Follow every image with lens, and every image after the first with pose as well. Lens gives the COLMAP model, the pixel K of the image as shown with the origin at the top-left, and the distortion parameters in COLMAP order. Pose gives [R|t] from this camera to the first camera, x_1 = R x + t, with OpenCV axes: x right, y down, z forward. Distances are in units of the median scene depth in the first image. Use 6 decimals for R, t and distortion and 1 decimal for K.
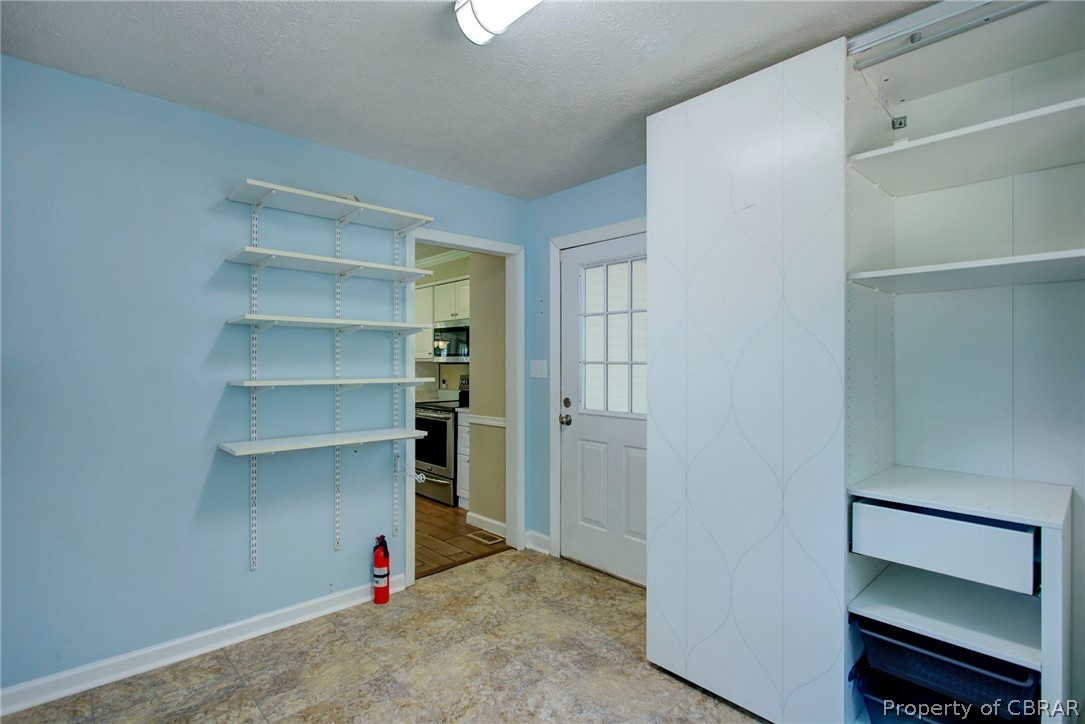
lens RADIAL K [[522.2, 0, 536.8], [0, 522.2, 362.7], [0, 0, 1]] dist [-0.004318, -0.000631]
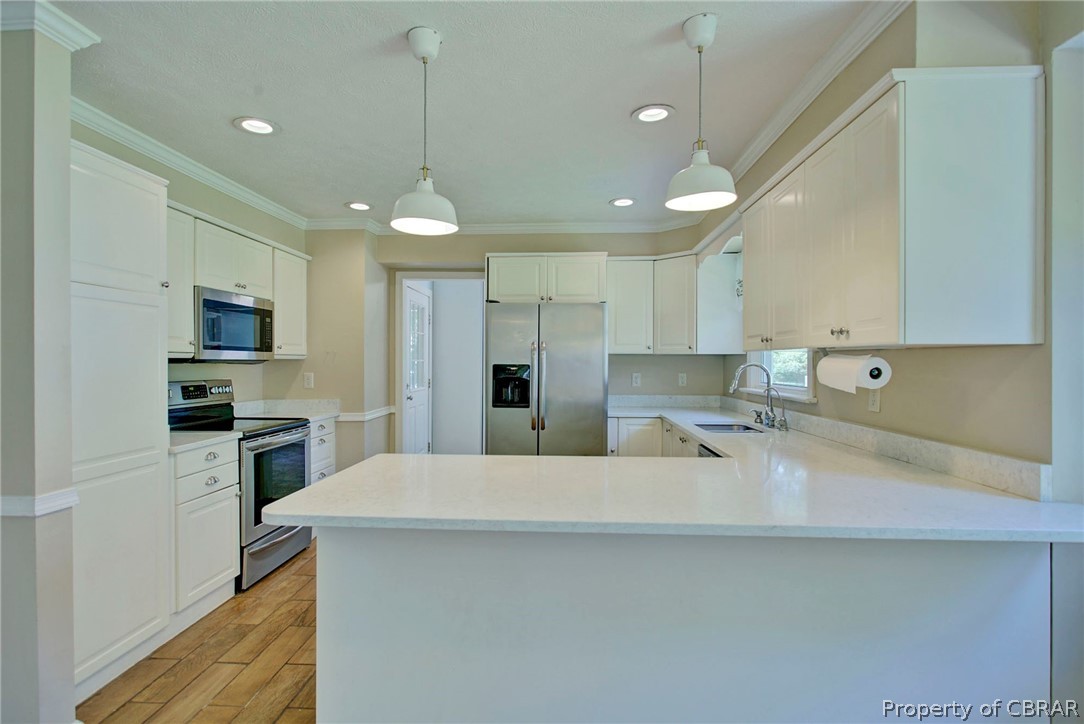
lens RADIAL K [[531.8, 0, 537.0], [0, 531.8, 364.3], [0, 0, 1]] dist [-0.007408, 0.000066]
pose [[-0.703298, -0.002035, 0.710893, -0.883227], [0.001223, 0.999991, 0.004072, 0.002455], [-0.710895, 0.003733, -0.703289, 1.205911]]
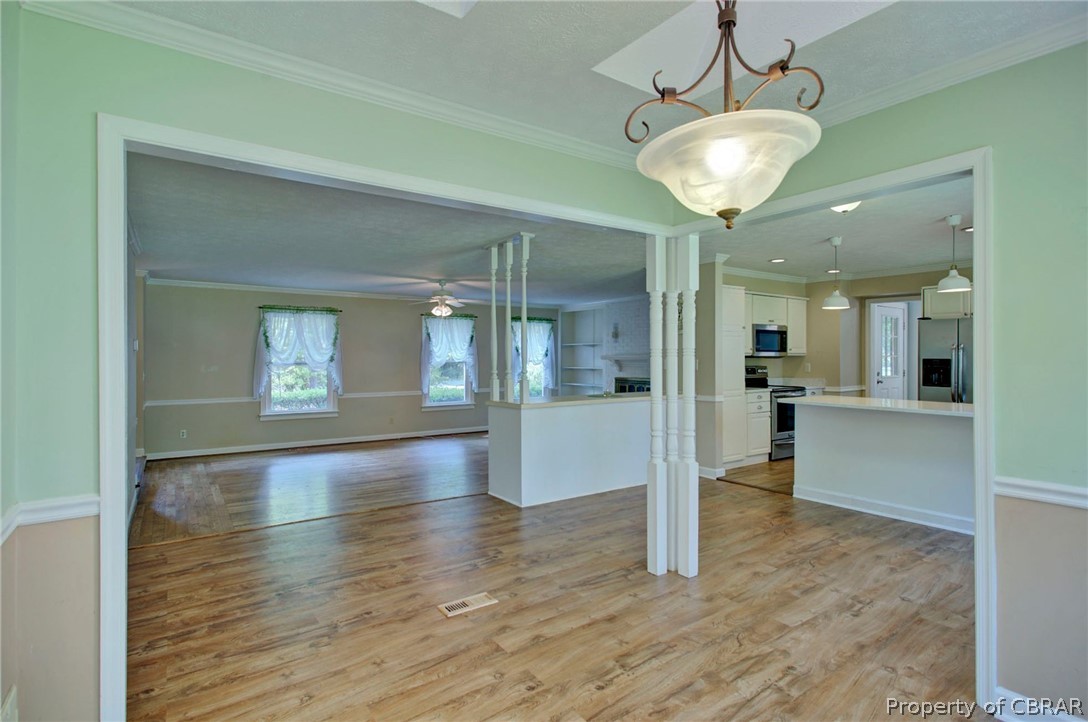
lens RADIAL K [[531.5, 0, 539.1], [0, 531.5, 359.1], [0, 0, 1]] dist [-0.001004, -0.001242]
pose [[0.135717, -0.002285, 0.990745, -1.608042], [0.003024, 0.999994, 0.001892, 0.002007], [-0.990743, 0.002739, 0.135723, 1.415024]]
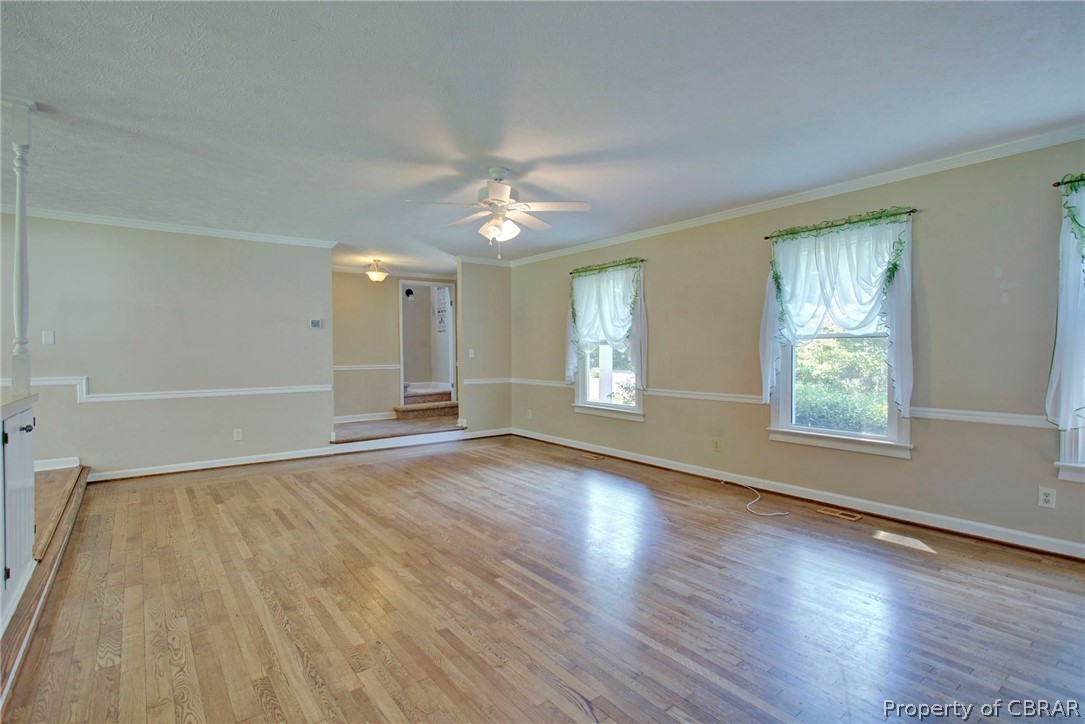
lens RADIAL K [[530.0, 0, 537.6], [0, 530.0, 360.1], [0, 0, 1]] dist [-0.001004, -0.001242]
pose [[0.996686, -0.000601, -0.081338, -0.035066], [0.002032, 0.999845, 0.017508, 0.039901], [0.081315, -0.017616, 0.996533, 1.134667]]
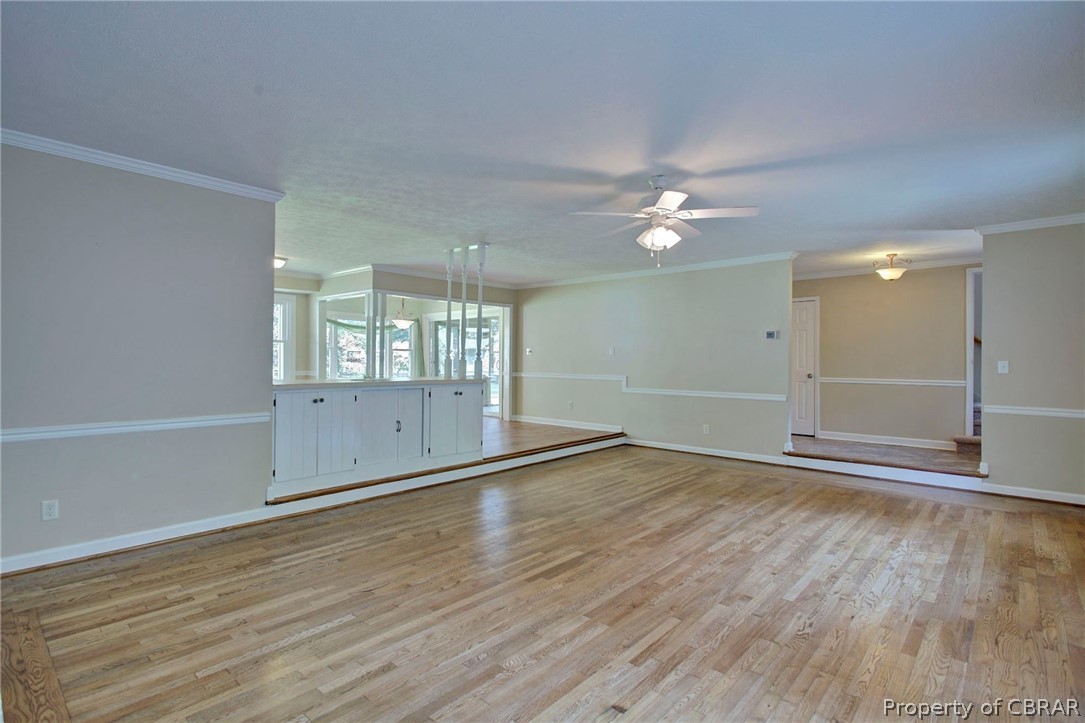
lens RADIAL K [[530.0, 0, 537.6], [0, 530.0, 359.6], [0, 0, 1]] dist [-0.001004, -0.001242]
pose [[0.096977, 0.002438, -0.995284, 0.579134], [-0.008870, 0.999959, 0.001585, 0.038210], [0.995247, 0.008674, 0.096994, 1.651560]]
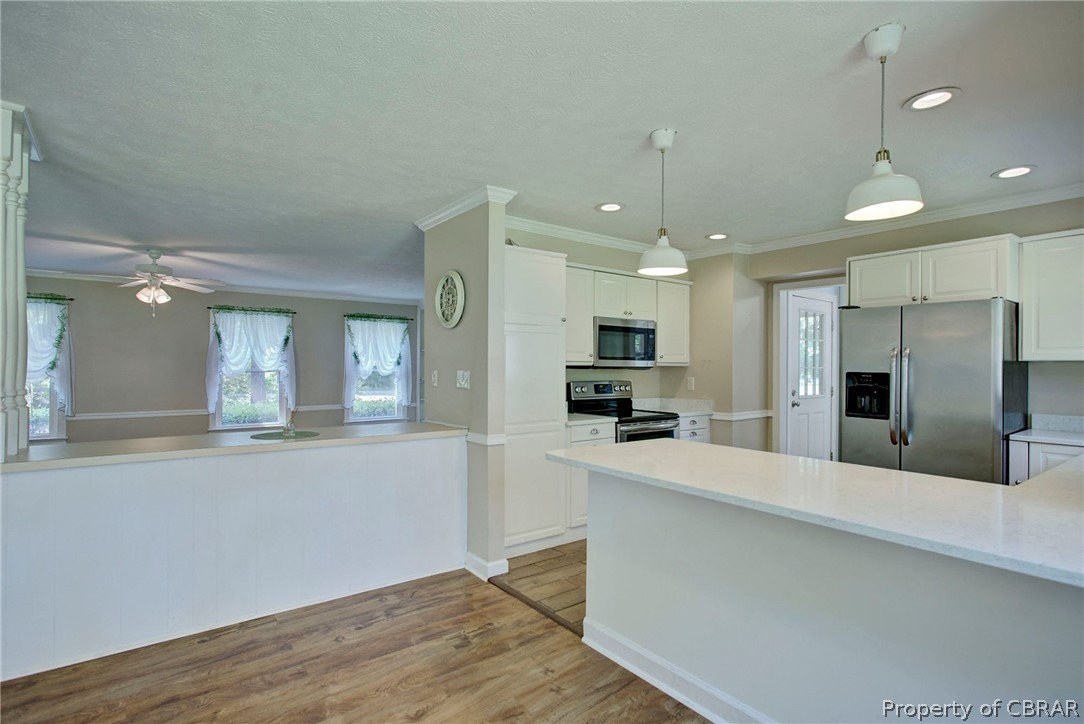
lens RADIAL K [[526.1, 0, 526.2], [0, 526.1, 367.0], [0, 0, 1]] dist [-0.004984, -0.000115]
pose [[0.101223, 0.001279, 0.994863, -1.070614], [-0.004653, 0.999989, -0.000812, 0.001333], [-0.994853, -0.004546, 0.101228, 1.086148]]
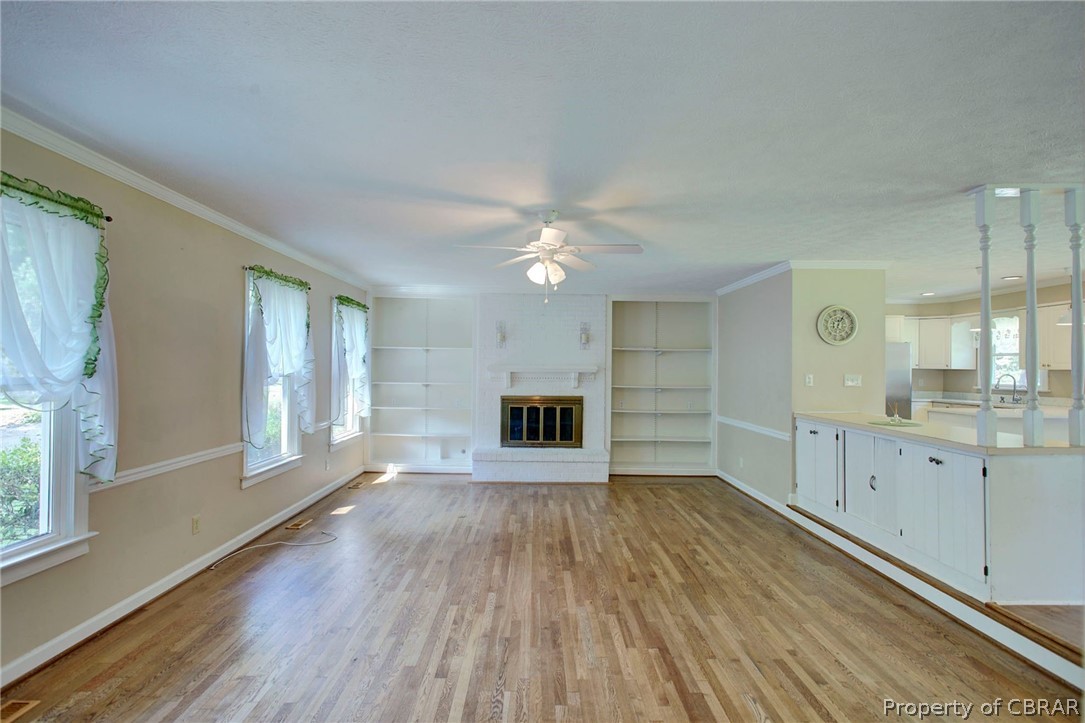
lens RADIAL K [[530.0, 0, 537.6], [0, 530.0, 359.6], [0, 0, 1]] dist [-0.001004, -0.001242]
pose [[-0.743937, 0.003187, 0.668242, -0.635533], [-0.009379, 0.999840, -0.015210, -0.002206], [-0.668183, -0.017583, -0.743789, 2.448139]]
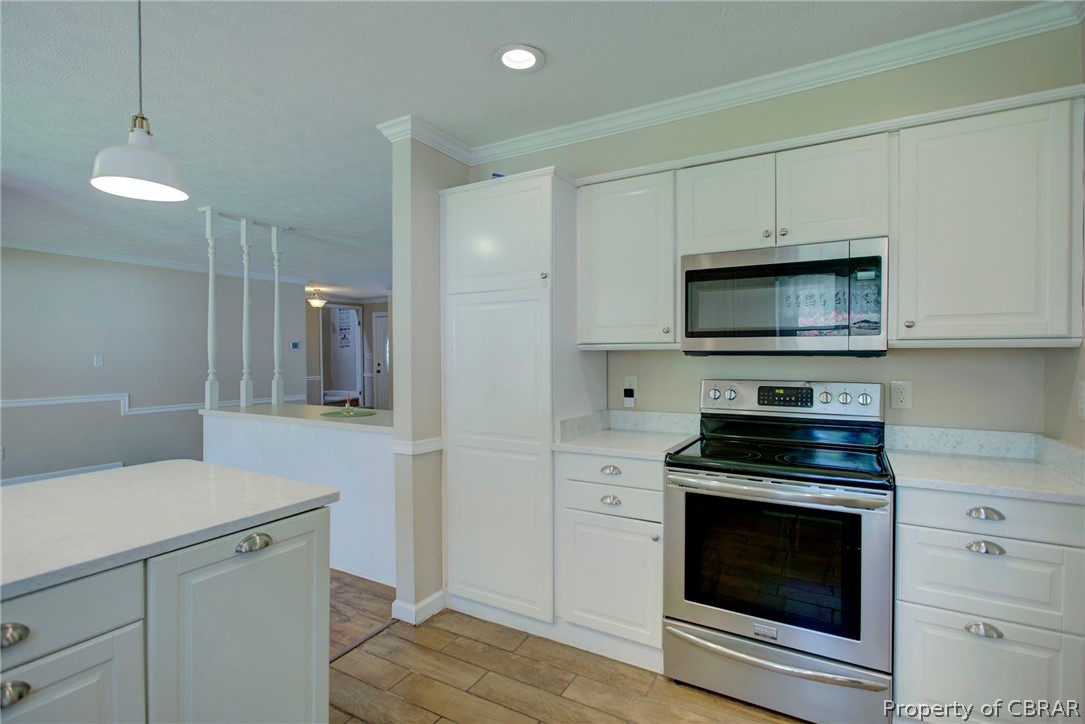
lens RADIAL K [[522.2, 0, 536.8], [0, 522.2, 362.7], [0, 0, 1]] dist [-0.004318, -0.000631]
pose [[0.950929, -0.007090, 0.309328, -0.461856], [0.002186, 0.999866, 0.016197, 0.001433], [-0.309401, -0.014727, 0.950818, 0.673621]]
